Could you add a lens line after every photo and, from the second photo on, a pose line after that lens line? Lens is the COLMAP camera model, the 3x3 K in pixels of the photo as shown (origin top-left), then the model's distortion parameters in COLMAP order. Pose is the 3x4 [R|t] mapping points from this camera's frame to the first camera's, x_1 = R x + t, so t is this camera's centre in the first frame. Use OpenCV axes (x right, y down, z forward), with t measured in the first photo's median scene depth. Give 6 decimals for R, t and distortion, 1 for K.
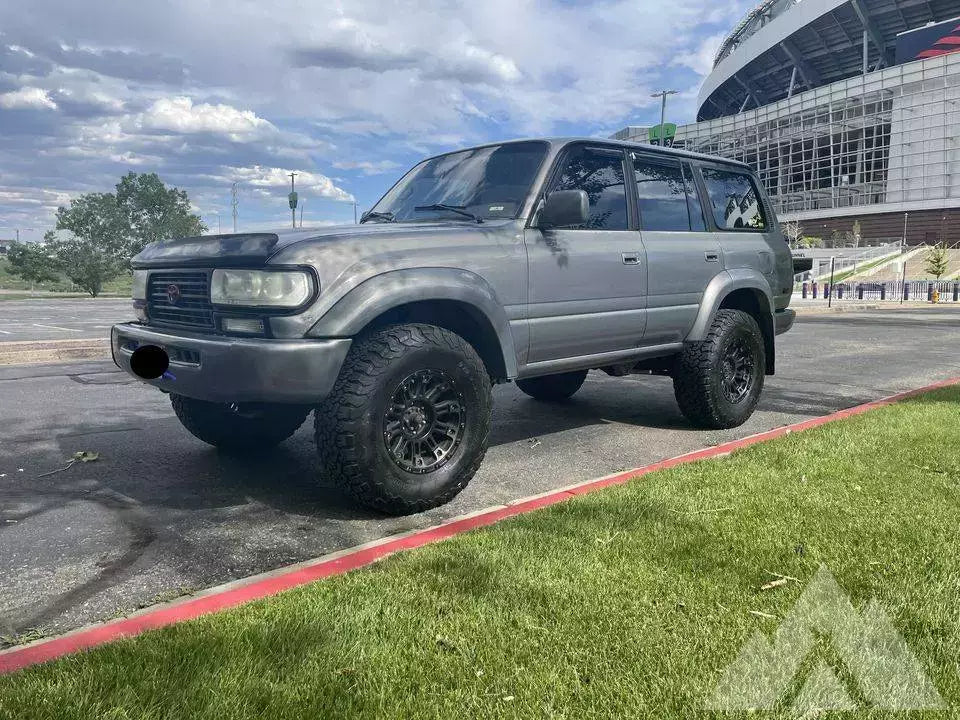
lens RADIAL K [[721.9, 0, 479.7], [0, 721.9, 378.0], [0, 0, 1]] dist [0.091875, -0.112284]
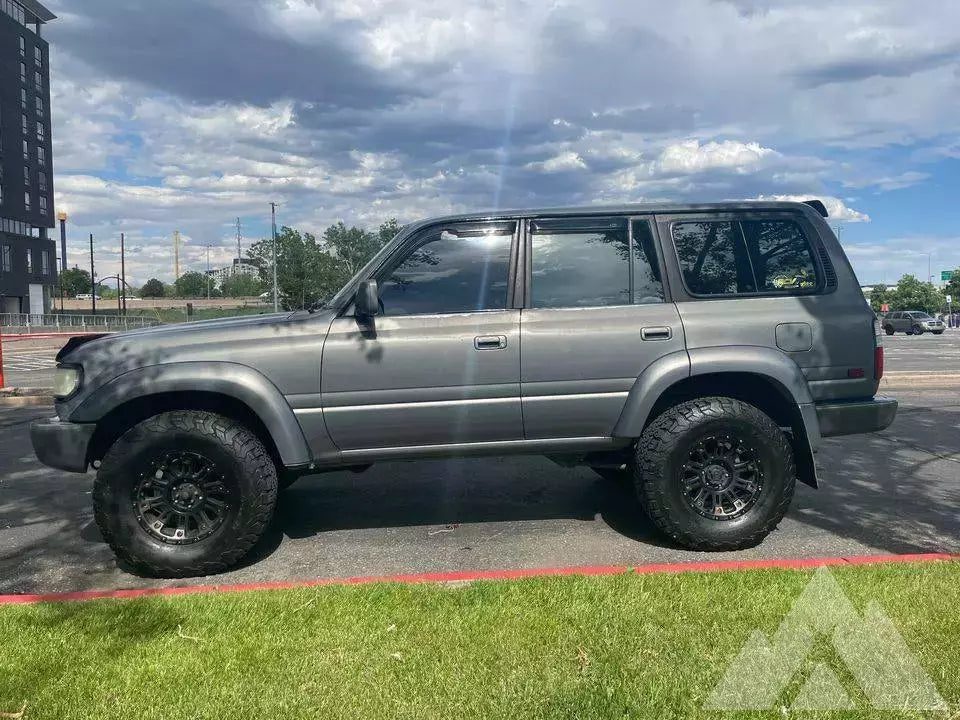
lens RADIAL K [[721.9, 0, 479.7], [0, 721.9, 378.0], [0, 0, 1]] dist [0.091875, -0.112284]
pose [[0.795894, 0.040113, -0.604106, 0.439199], [-0.065870, 0.997617, -0.020540, -0.060255], [0.601843, 0.056140, 0.796639, 0.162322]]
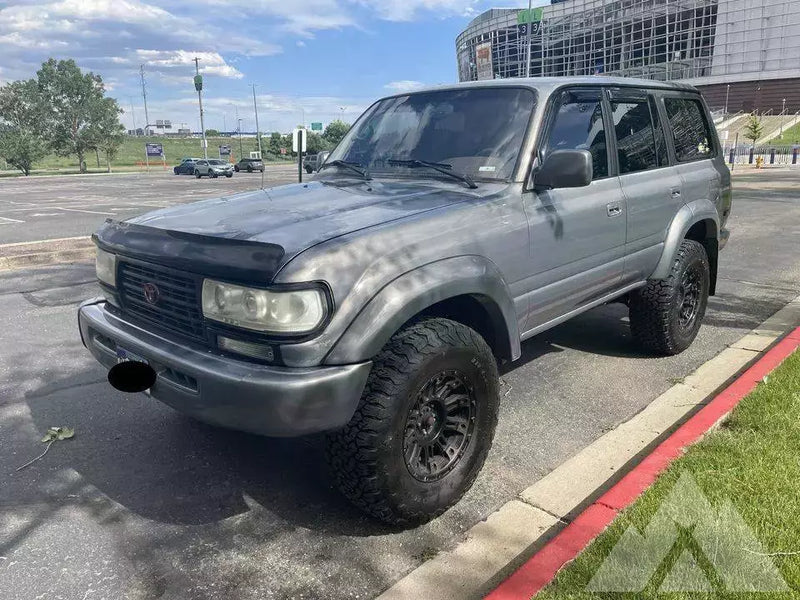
lens RADIAL K [[601.6, 0, 399.8], [0, 601.6, 315.0], [0, 0, 1]] dist [0.091875, -0.112284]
pose [[0.998209, -0.035739, 0.047975, -0.071712], [0.029041, 0.990596, 0.133702, -0.083530], [-0.052302, -0.132070, 0.989860, 0.114383]]
